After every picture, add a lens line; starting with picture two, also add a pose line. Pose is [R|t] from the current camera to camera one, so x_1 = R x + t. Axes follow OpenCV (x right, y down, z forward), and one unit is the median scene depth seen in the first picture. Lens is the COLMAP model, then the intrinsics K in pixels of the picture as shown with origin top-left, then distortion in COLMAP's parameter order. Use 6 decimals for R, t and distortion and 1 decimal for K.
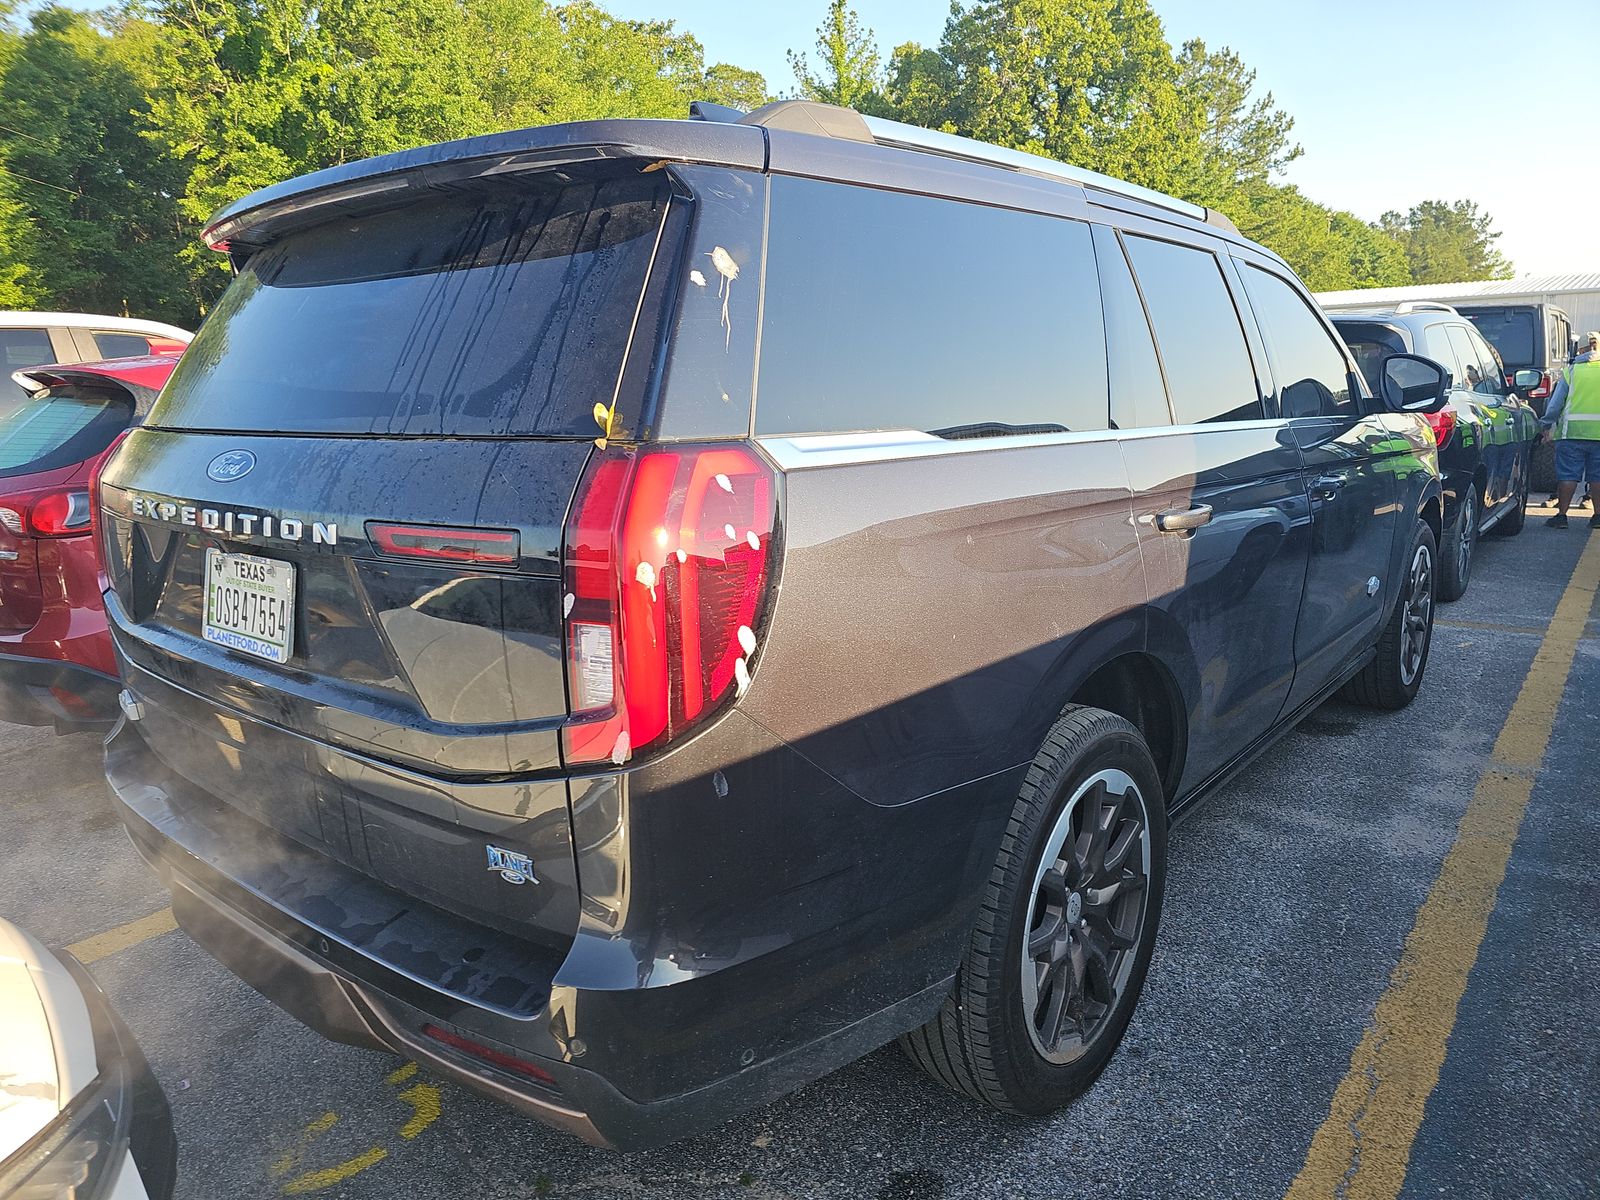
lens RADIAL K [[1085.7, 0, 812.0], [0, 1085.7, 597.3], [0, 0, 1]] dist [0.062693, -0.052219]
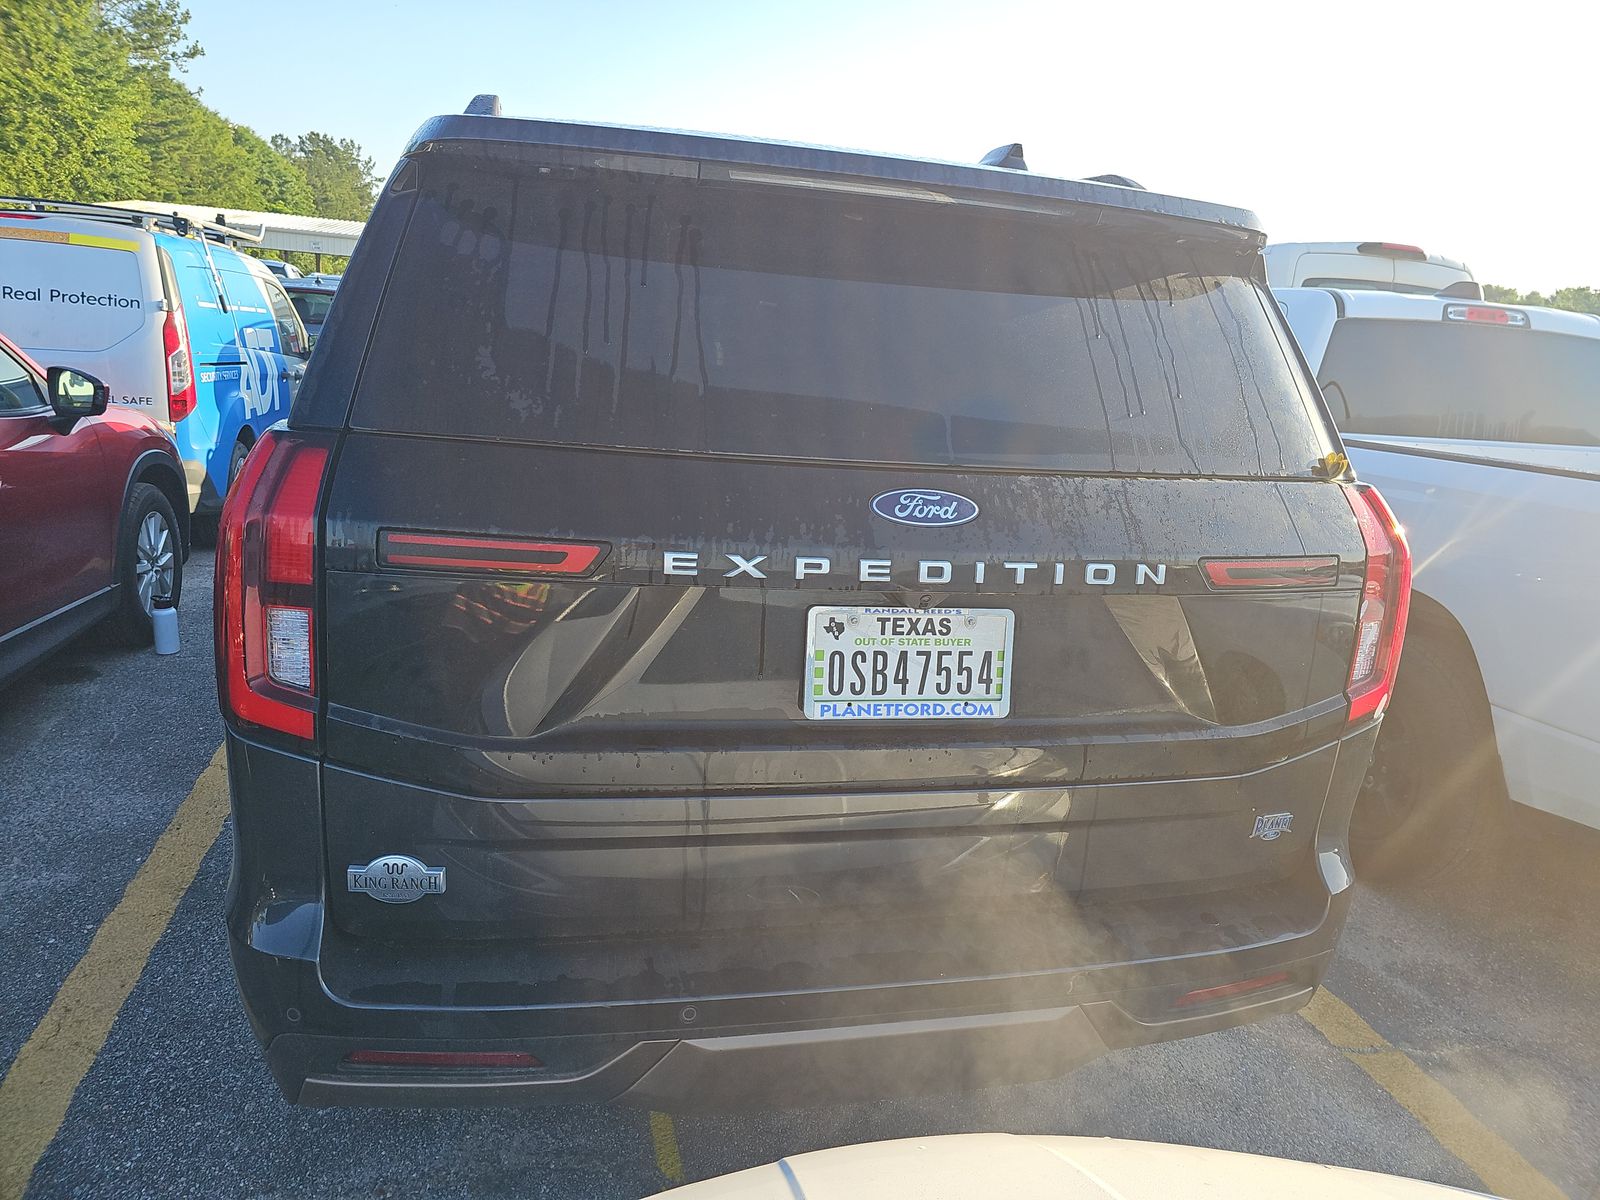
lens RADIAL K [[1085.7, 0, 812.0], [0, 1085.7, 597.3], [0, 0, 1]] dist [0.062693, -0.052219]
pose [[0.584191, -0.126326, 0.801725, -0.063149], [0.070407, 0.991977, 0.105000, -0.007242], [-0.808556, -0.004893, 0.588398, 0.028369]]
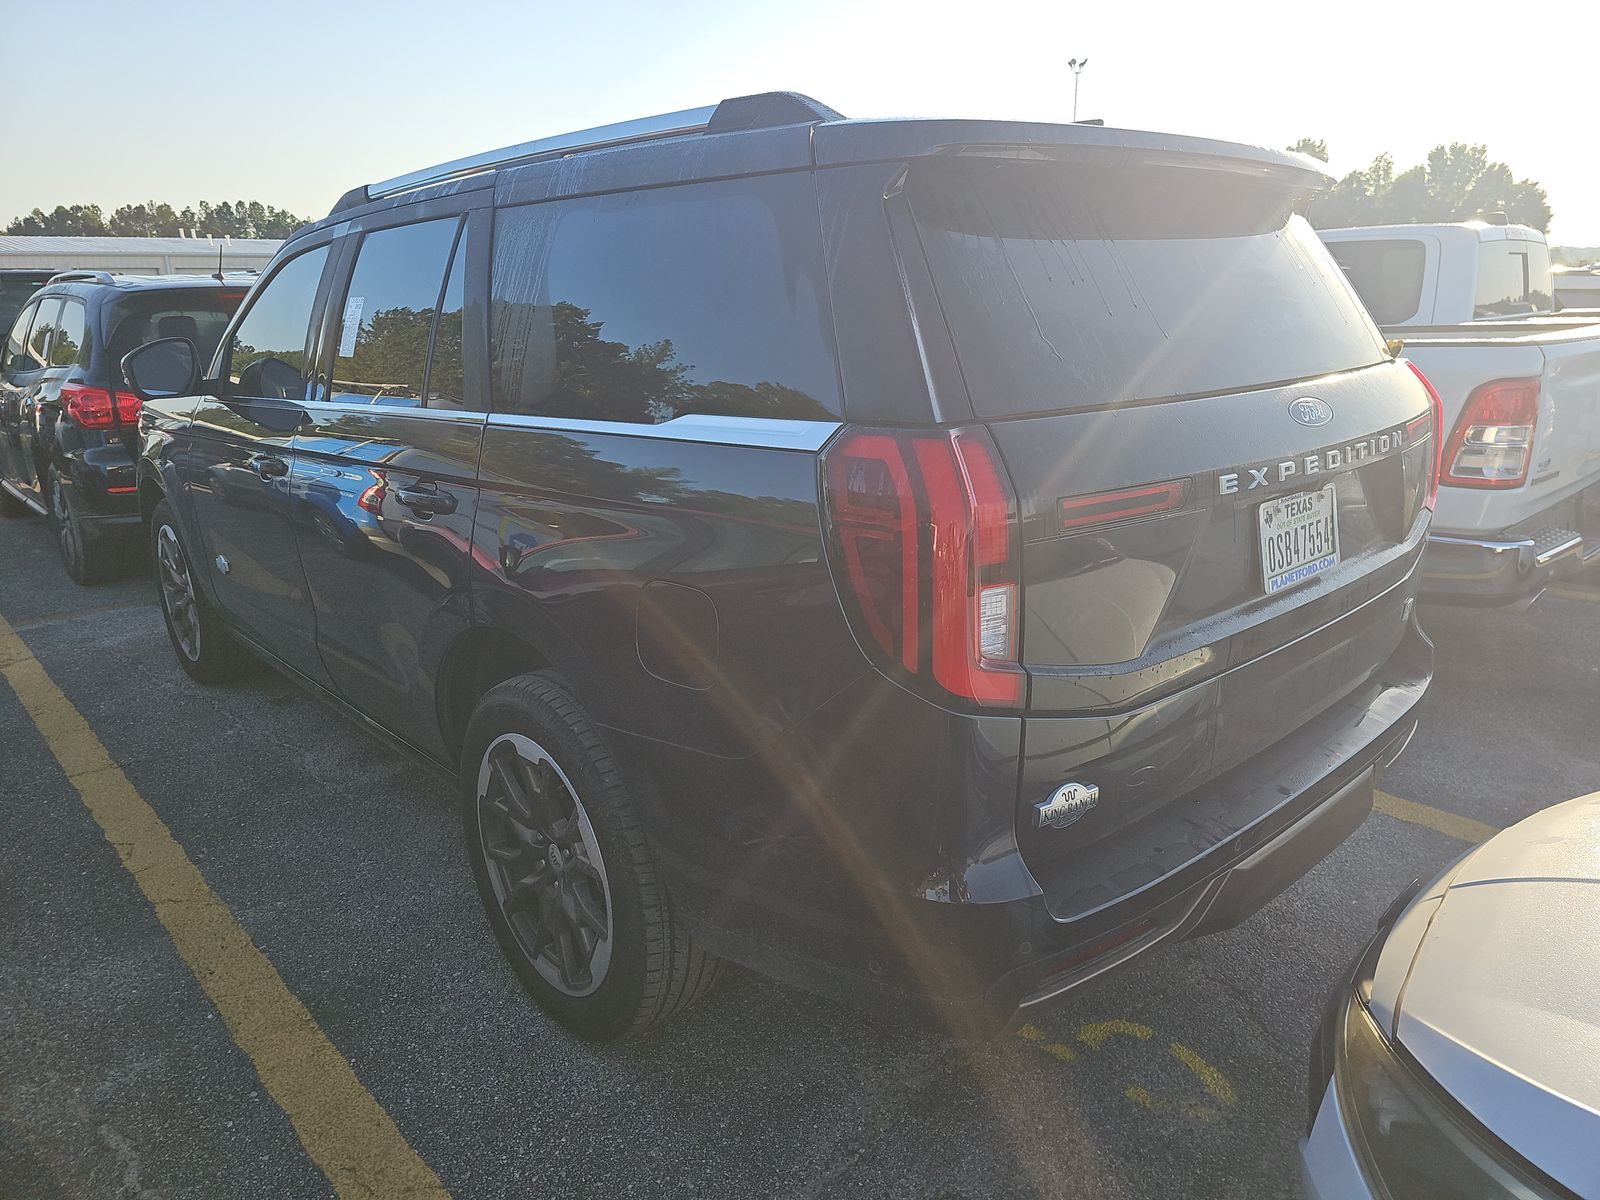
lens RADIAL K [[1085.7, 0, 812.0], [0, 1085.7, 597.3], [0, 0, 1]] dist [0.062693, -0.052219]
pose [[0.132799, -0.247000, 0.959873, -0.084077], [0.218442, 0.951931, 0.214735, -0.014280], [-0.966772, 0.181159, 0.180371, 0.065453]]
